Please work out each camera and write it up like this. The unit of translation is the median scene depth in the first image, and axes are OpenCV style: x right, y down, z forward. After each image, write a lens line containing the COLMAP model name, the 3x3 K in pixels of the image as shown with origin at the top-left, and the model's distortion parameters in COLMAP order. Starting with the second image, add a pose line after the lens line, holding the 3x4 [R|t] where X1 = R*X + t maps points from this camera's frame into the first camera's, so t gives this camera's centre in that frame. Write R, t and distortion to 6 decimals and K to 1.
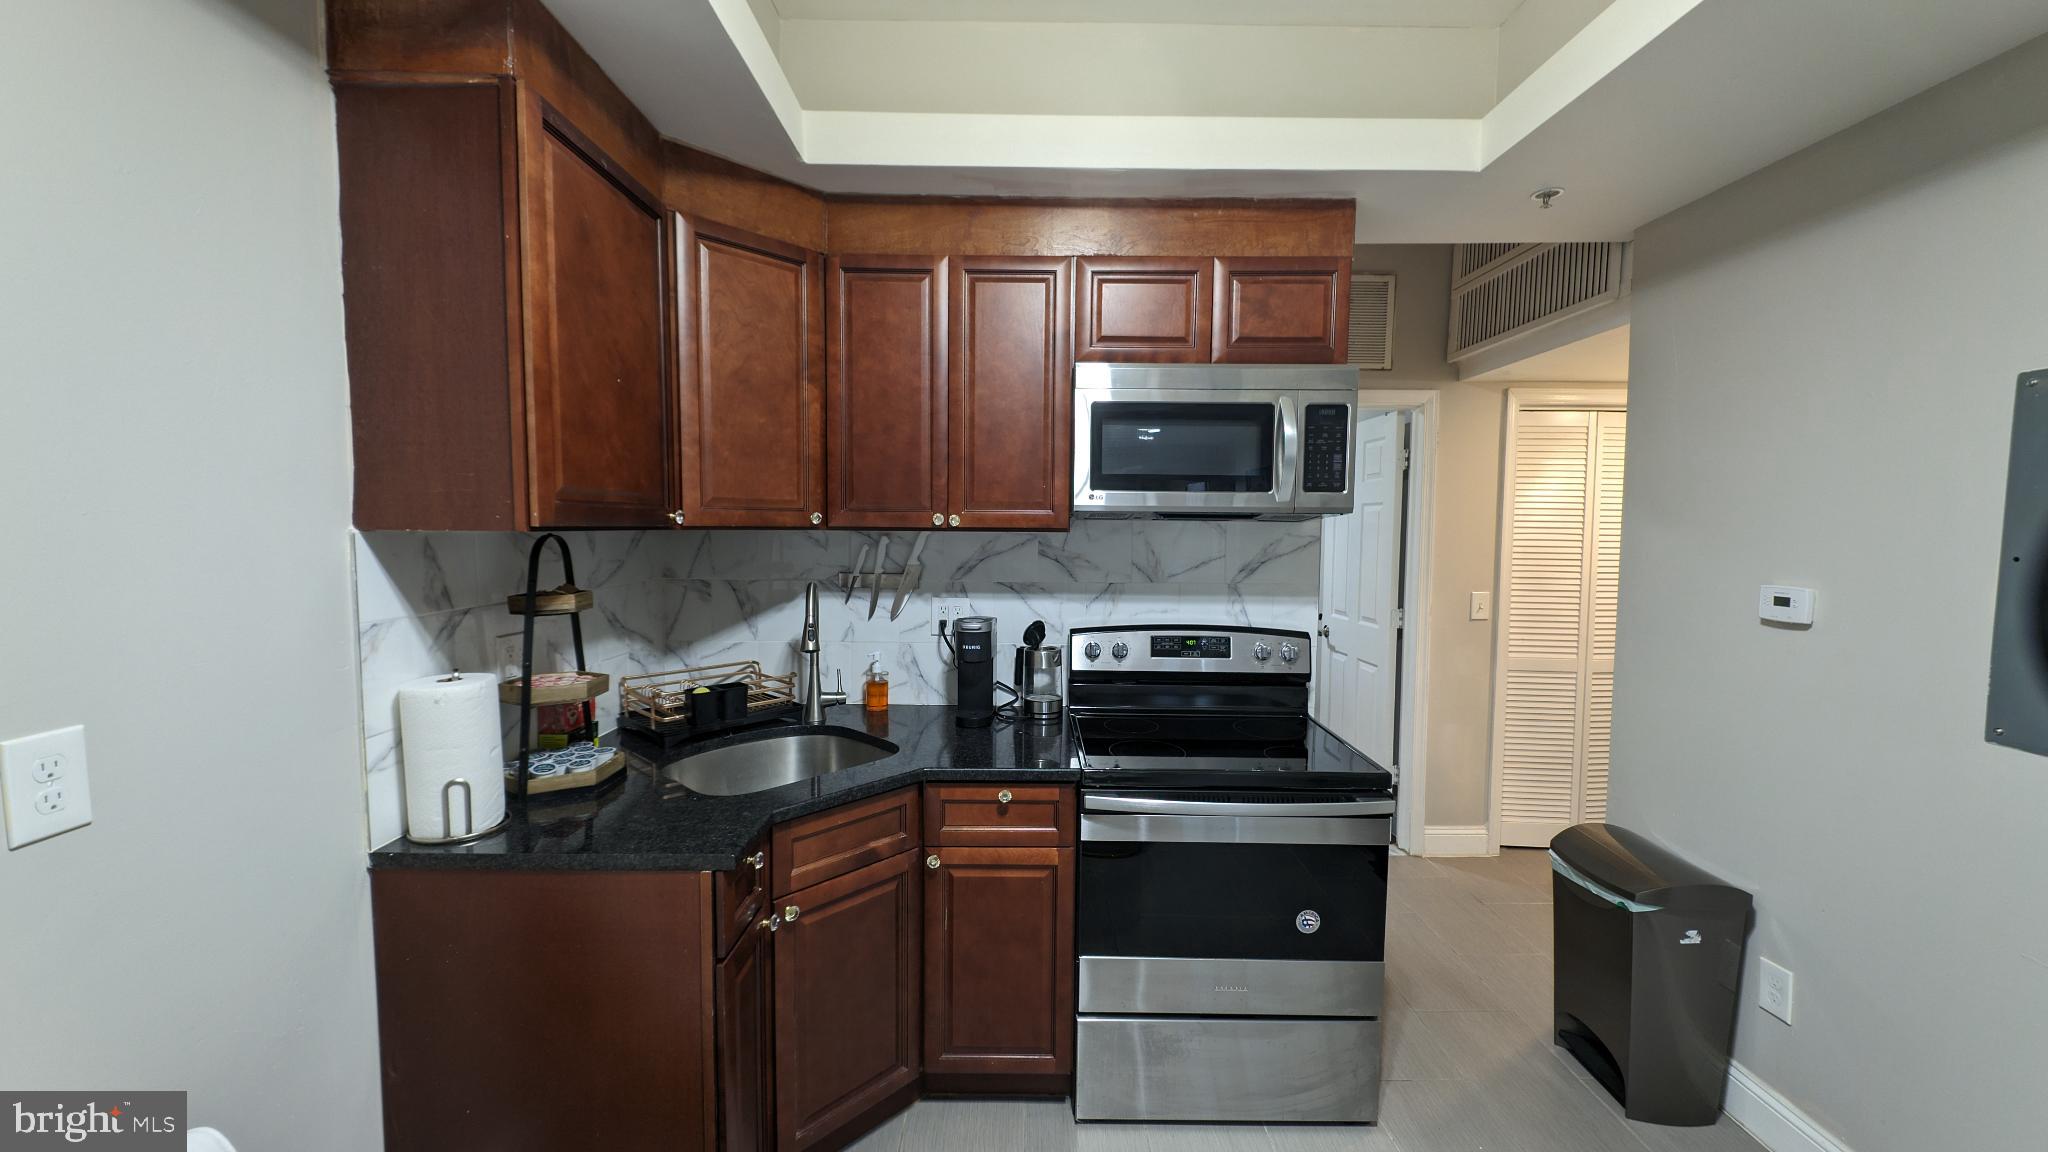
lens RADIAL K [[765.7, 0, 1023.9], [0, 765.7, 576.5], [0, 0, 1]] dist [0.002261, -0.000202]
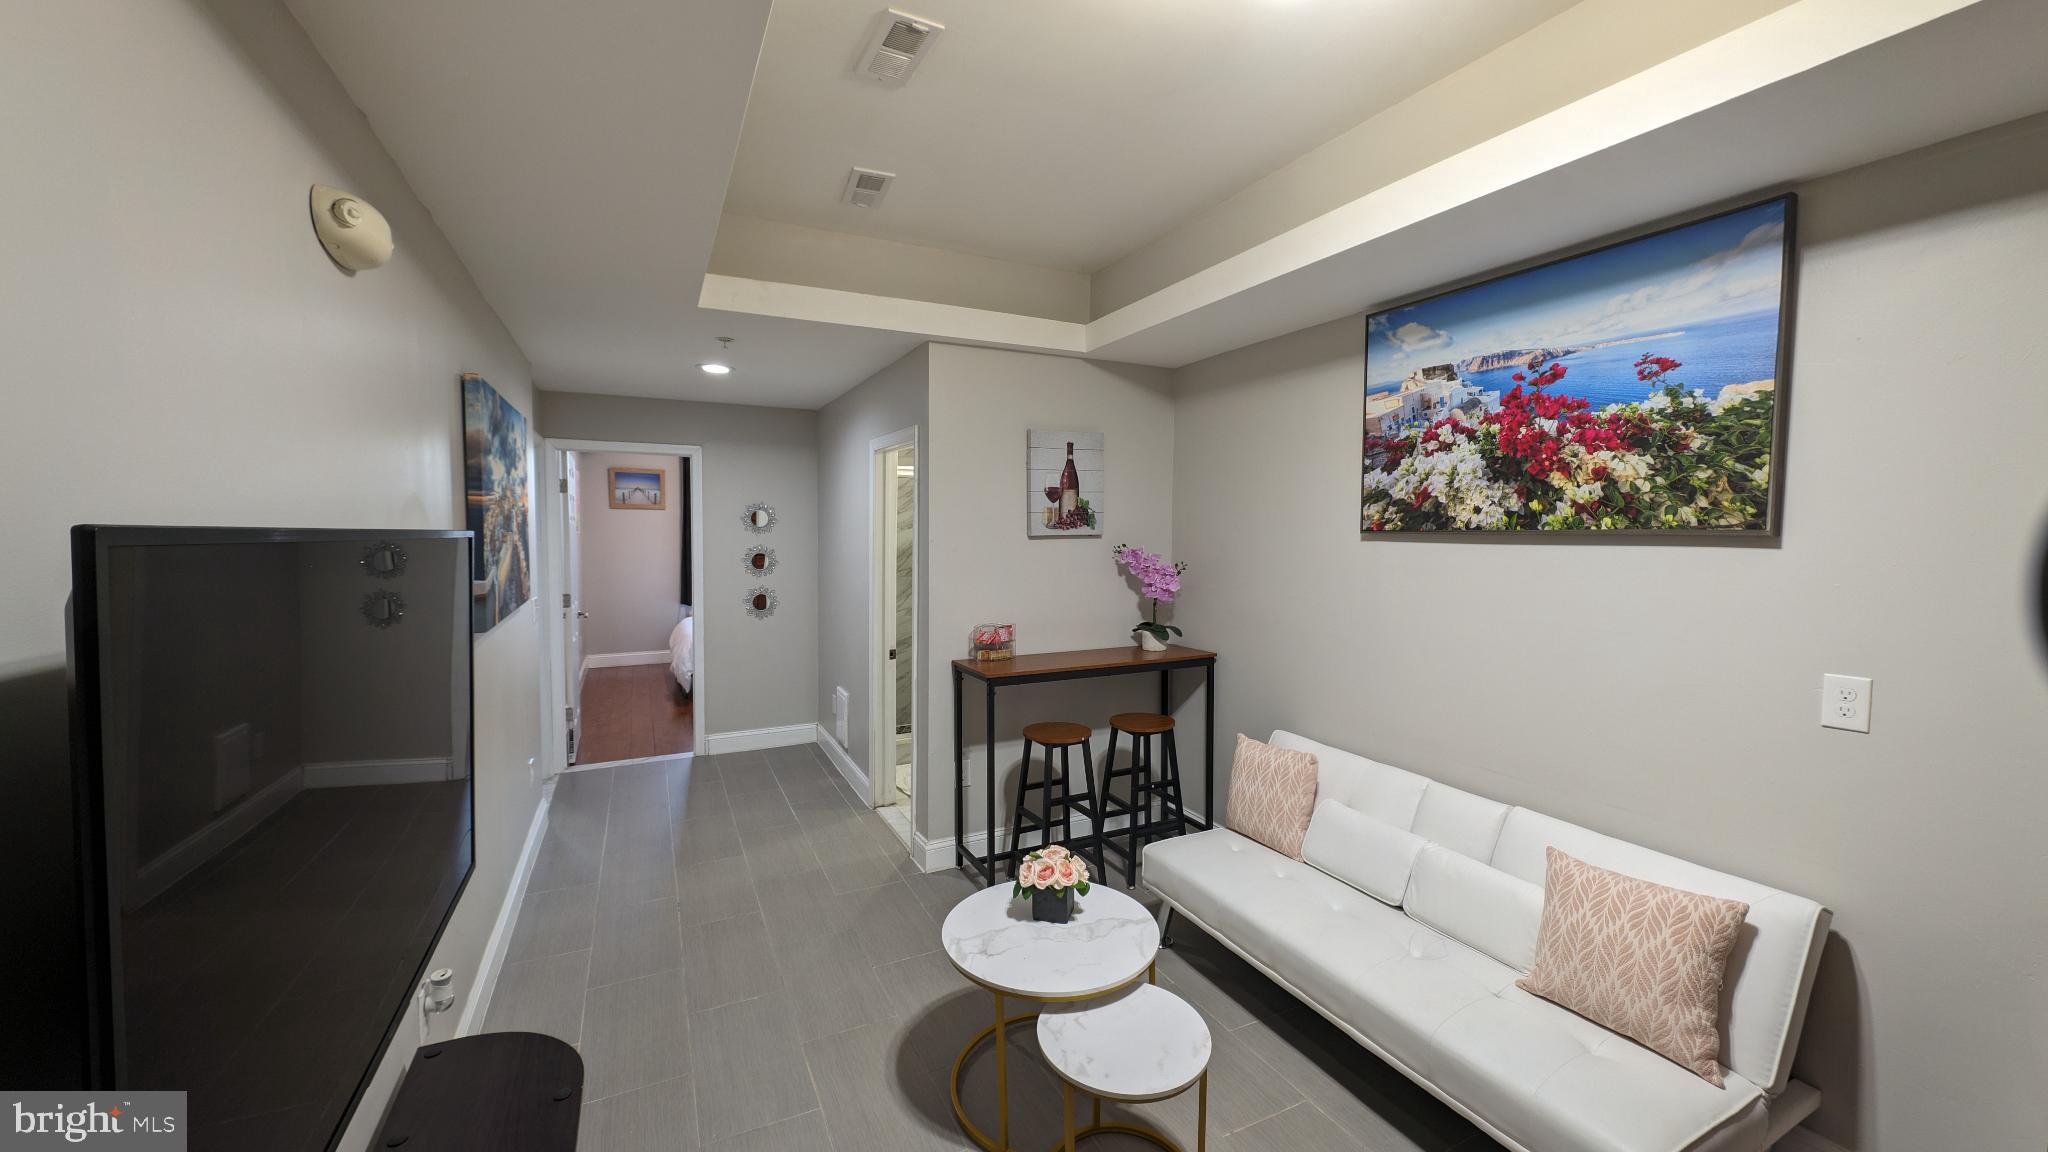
lens RADIAL K [[765.7, 0, 1023.2], [0, 765.7, 569.1], [0, 0, 1]] dist [0.002261, -0.000202]
pose [[-0.895343, 0.007615, -0.445313, 0.651399], [-0.044868, 0.993225, 0.107197, -0.080698], [0.443112, 0.115959, -0.888935, 0.781473]]
